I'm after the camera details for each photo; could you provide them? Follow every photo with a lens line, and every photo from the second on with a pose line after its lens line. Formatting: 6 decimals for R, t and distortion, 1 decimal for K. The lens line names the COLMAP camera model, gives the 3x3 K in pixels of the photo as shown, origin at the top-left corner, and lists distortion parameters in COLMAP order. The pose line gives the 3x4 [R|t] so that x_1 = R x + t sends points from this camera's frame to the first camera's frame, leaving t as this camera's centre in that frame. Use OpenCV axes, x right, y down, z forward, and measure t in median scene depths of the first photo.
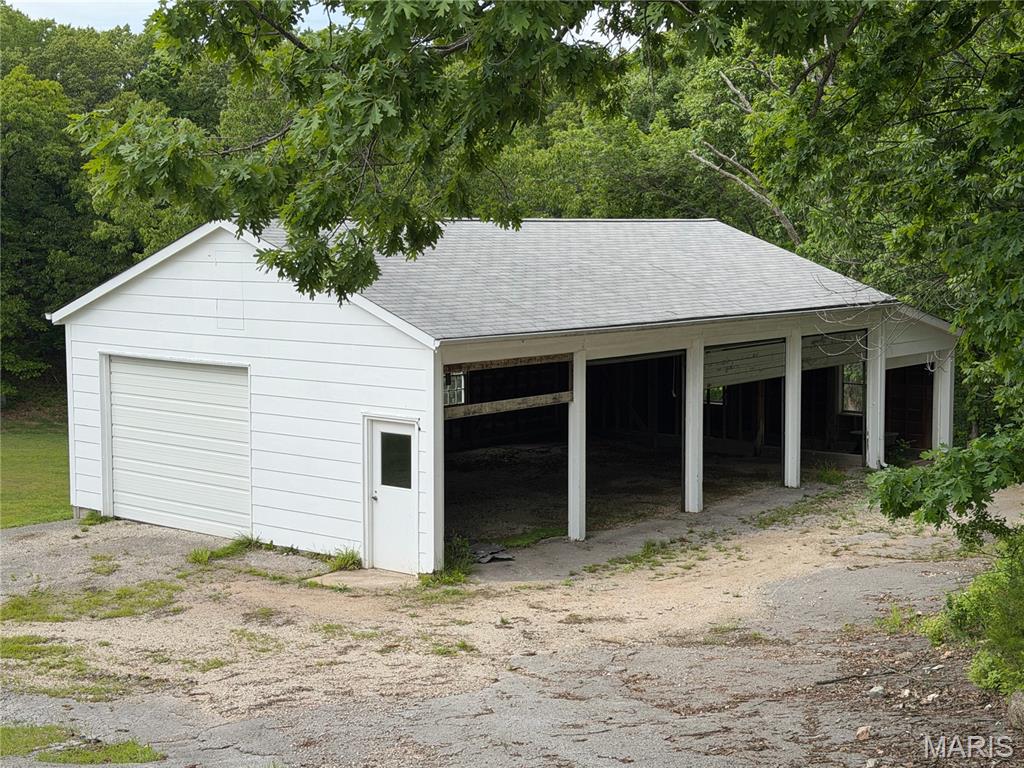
lens RADIAL K [[1547.9, 0, 512.3], [0, 1547.9, 381.7], [0, 0, 1]] dist [0.099279, 0.000000]
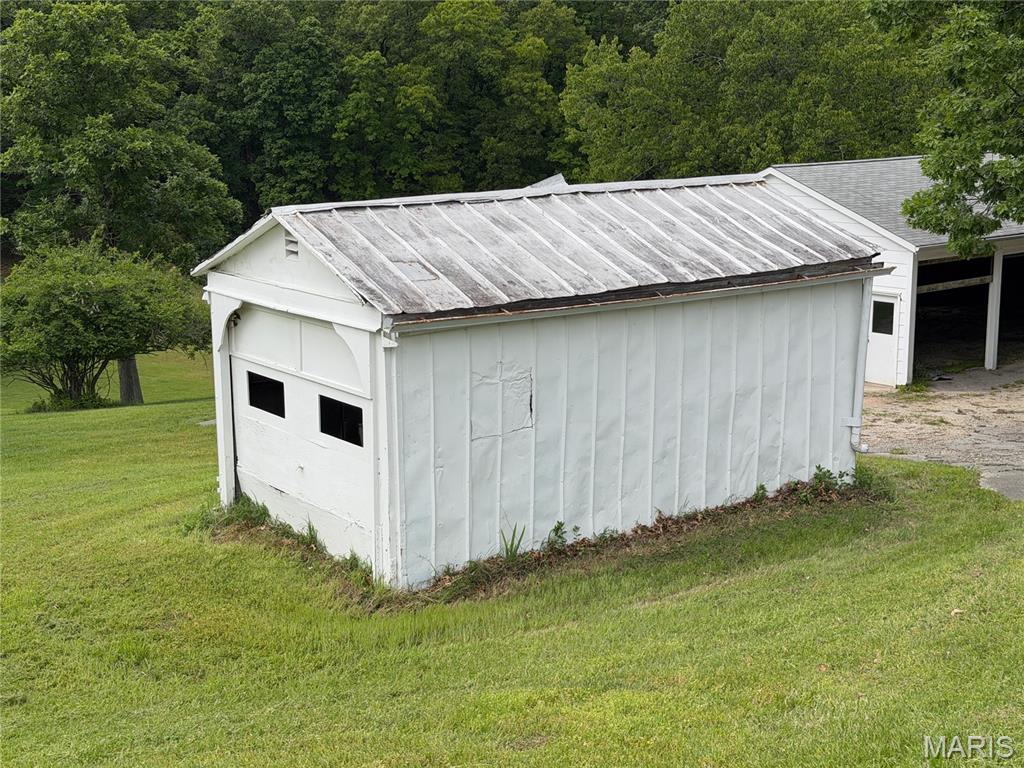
lens RADIAL K [[1452.7, 0, 507.8], [0, 1452.7, 386.0], [0, 0, 1]] dist [0.133193, 0.000000]
pose [[0.976855, 0.030216, -0.211757, -0.121011], [-0.008446, 0.994649, 0.102965, -0.032033], [0.213735, -0.098793, 0.971883, -0.571217]]
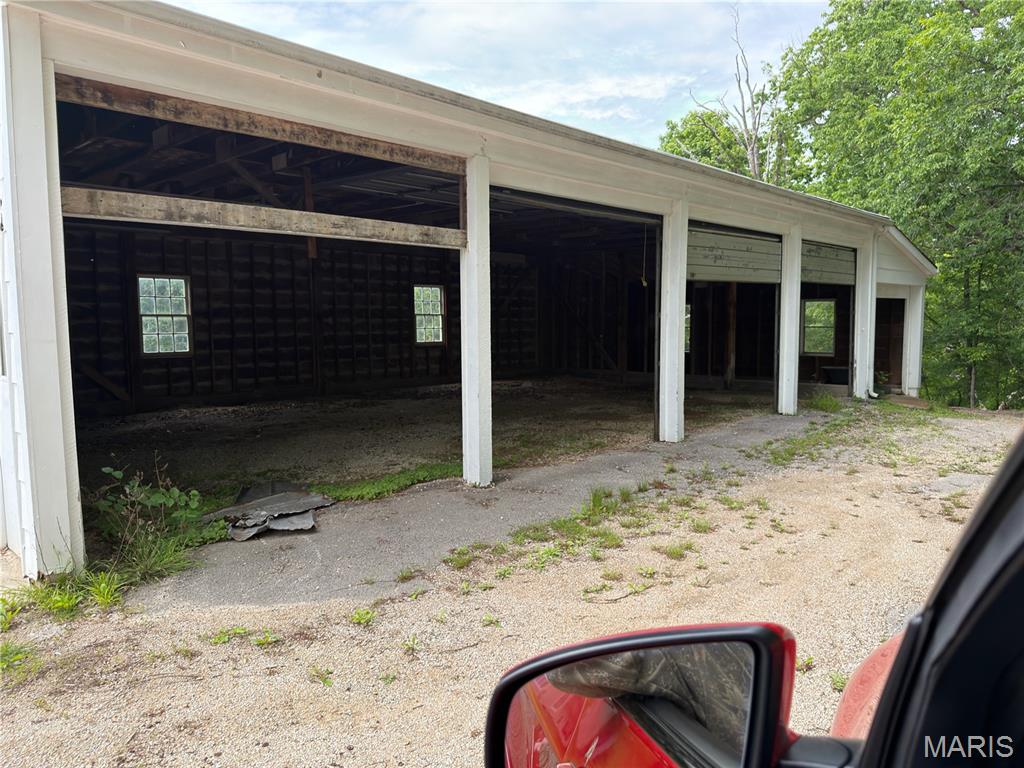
lens RADIAL K [[731.8, 0, 463.0], [0, 731.8, 401.1], [0, 0, 1]] dist [0.054401, -0.010796]
pose [[0.990950, -0.002988, -0.134201, 0.074761], [0.005925, 0.999751, 0.021494, 0.064493], [0.134103, -0.022095, 0.990721, 0.728722]]
